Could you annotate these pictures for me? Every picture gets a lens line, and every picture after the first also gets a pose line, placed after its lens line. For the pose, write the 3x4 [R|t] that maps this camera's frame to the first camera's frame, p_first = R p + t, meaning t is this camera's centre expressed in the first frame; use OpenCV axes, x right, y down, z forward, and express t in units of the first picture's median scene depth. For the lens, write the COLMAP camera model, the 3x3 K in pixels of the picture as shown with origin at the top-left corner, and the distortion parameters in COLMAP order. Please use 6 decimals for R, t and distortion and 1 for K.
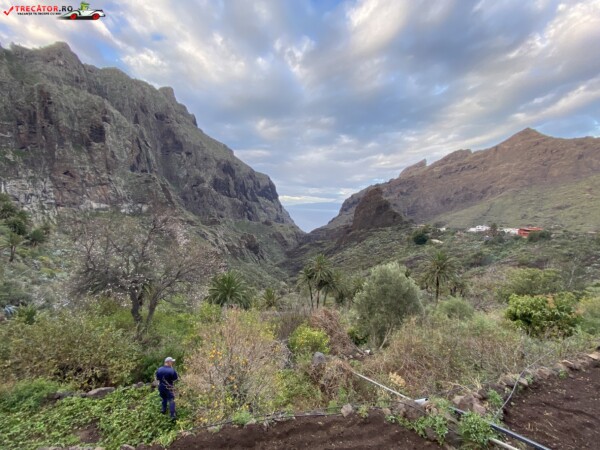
lens RADIAL K [[240.5, 0, 299.0], [0, 240.5, 225.4], [0, 0, 1]] dist [0.030629, -0.026249]
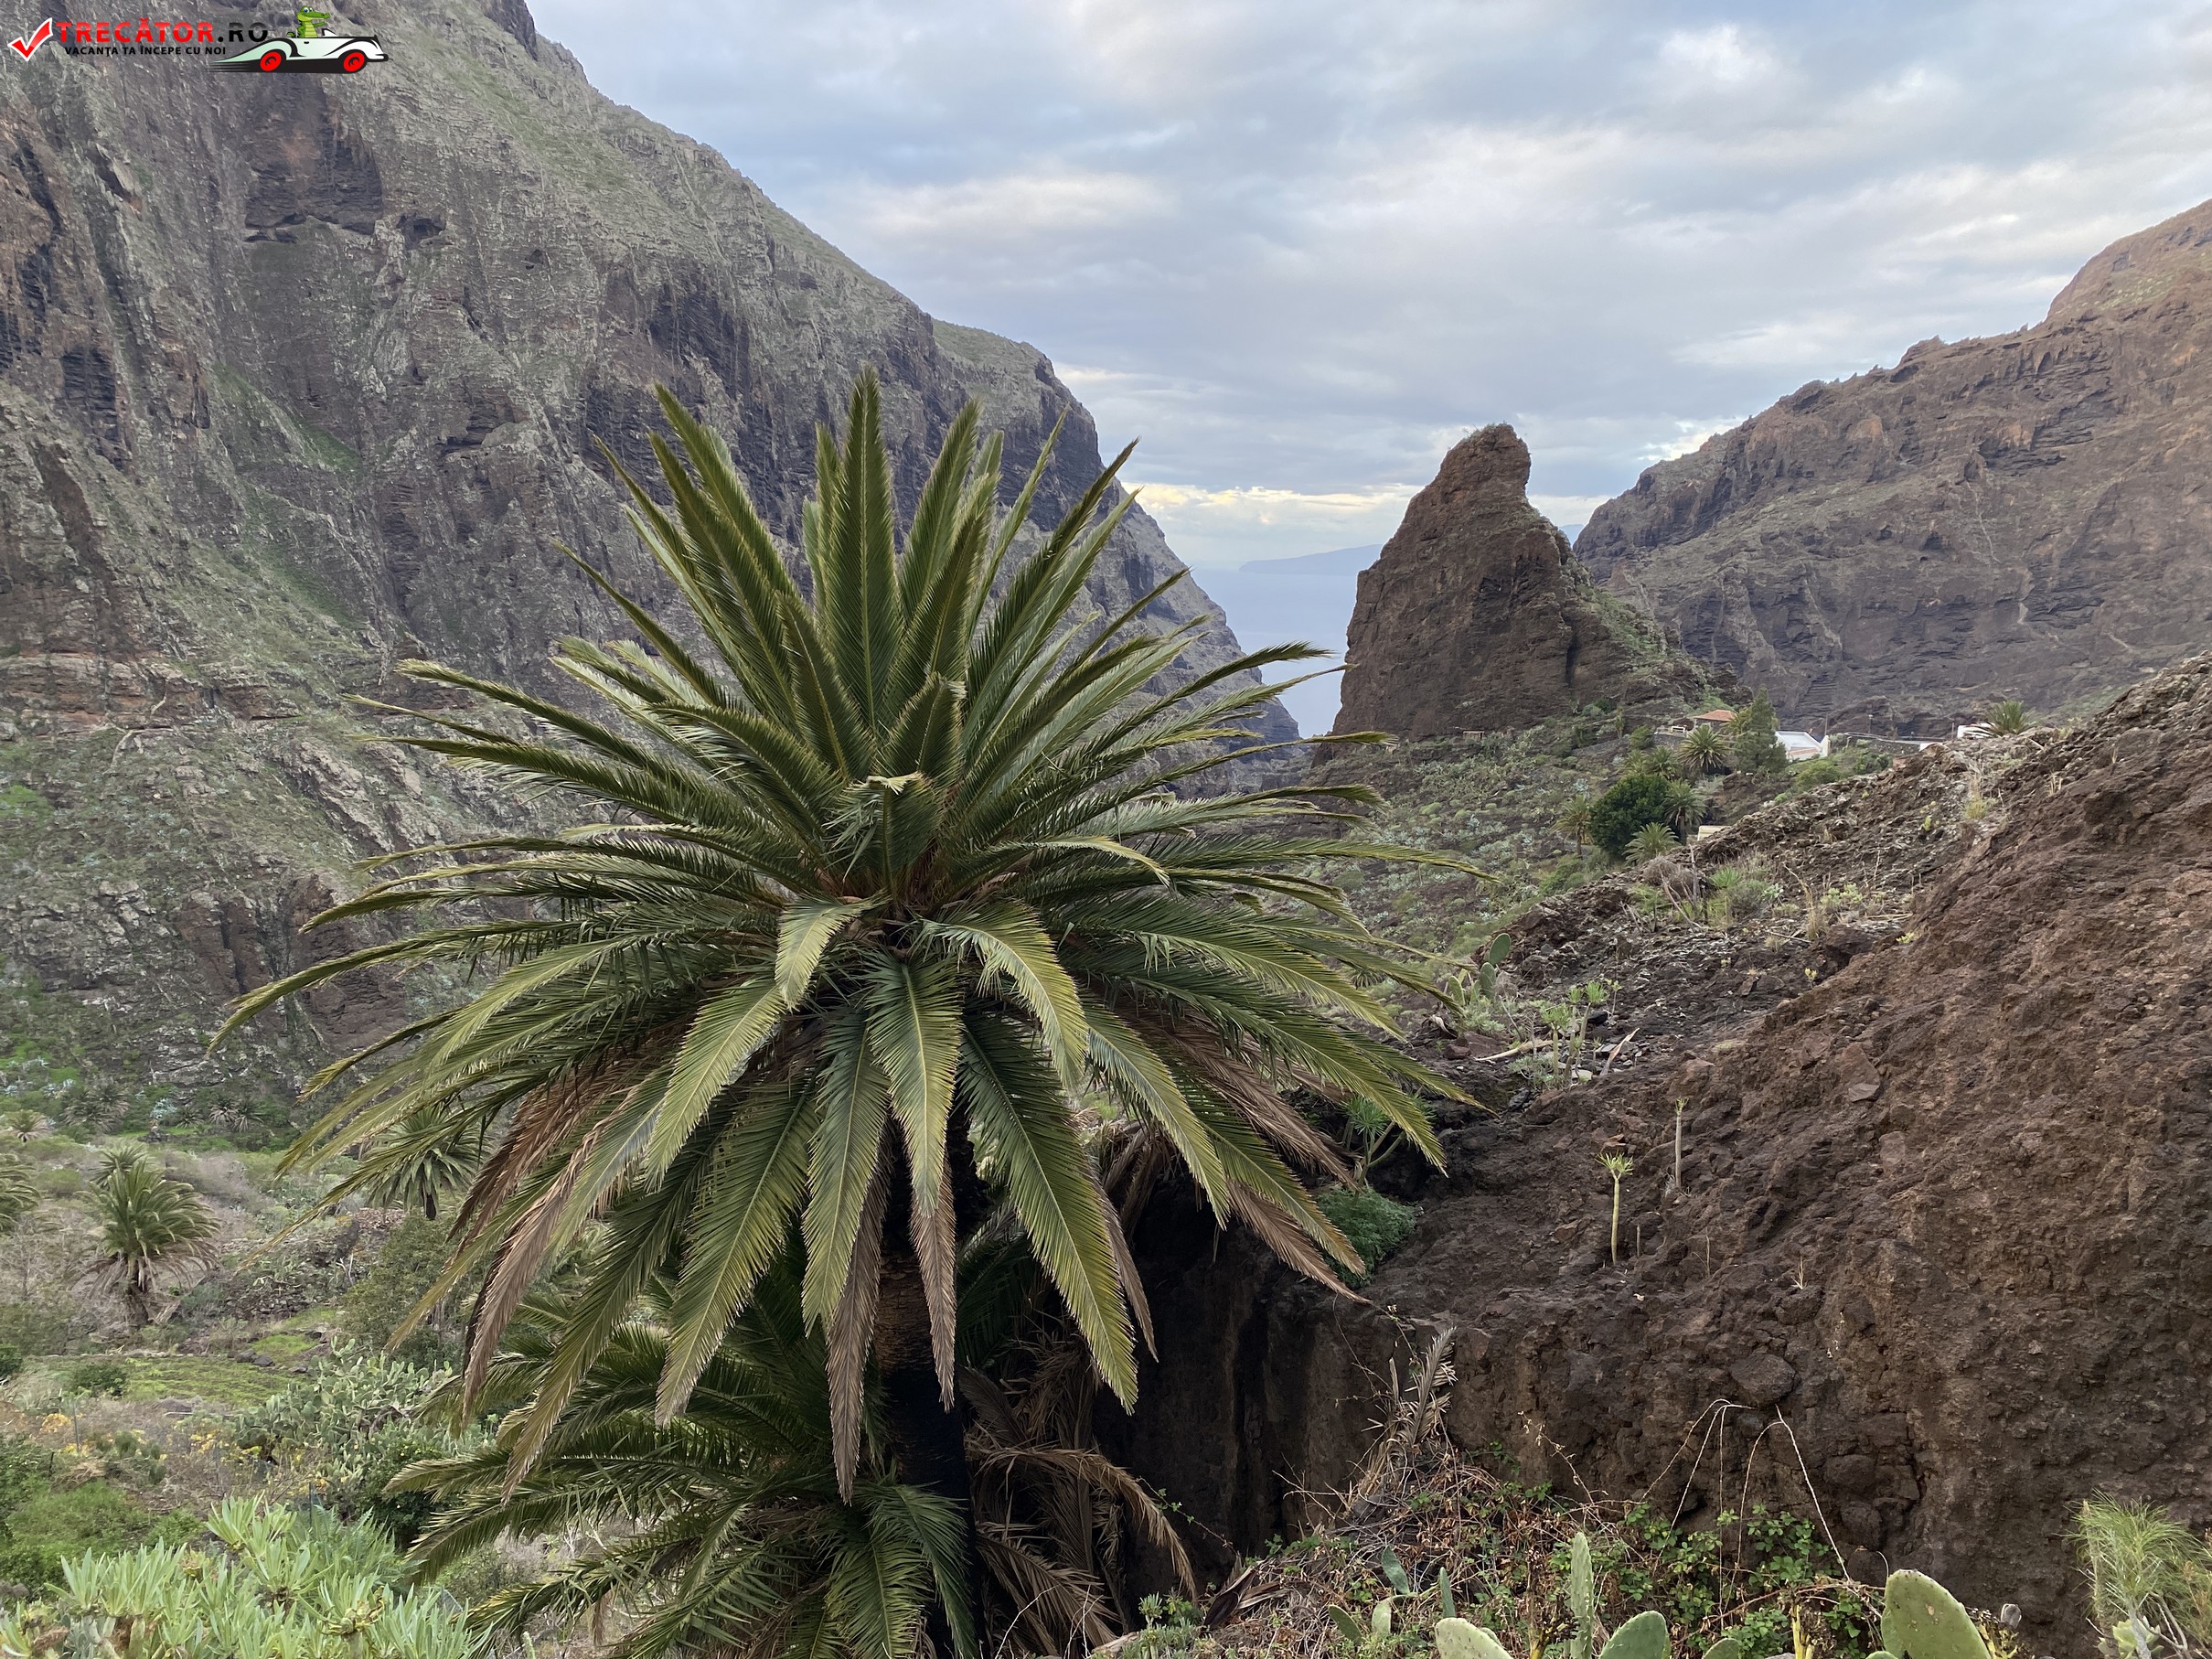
lens RADIAL K [[1676.1, 0, 1094.2], [0, 1676.1, 818.0], [0, 0, 1]] dist [0.042196, -0.045598]
pose [[0.986817, 0.007351, -0.161674, 0.143844], [0.004127, 0.997500, 0.070540, -0.004916], [0.161788, -0.070277, 0.984320, 0.016854]]
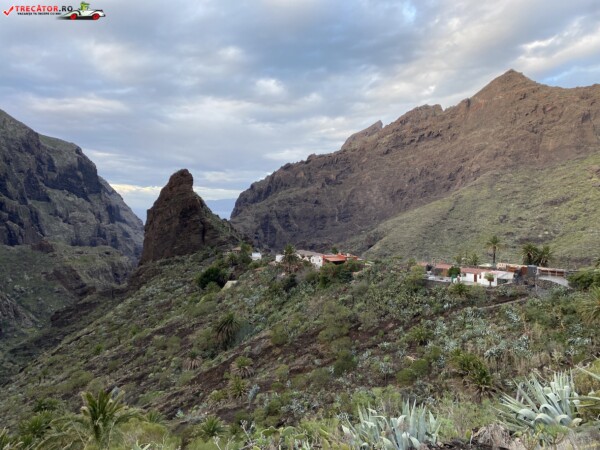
lens RADIAL K [[452.1, 0, 302.1], [0, 452.1, 217.9], [0, 0, 1]] dist [0.057478, -0.057056]
pose [[0.971158, -0.027890, 0.236799, 0.188259], [0.040251, 0.998059, -0.047528, -0.006179], [-0.235013, 0.055689, 0.970396, 0.045407]]
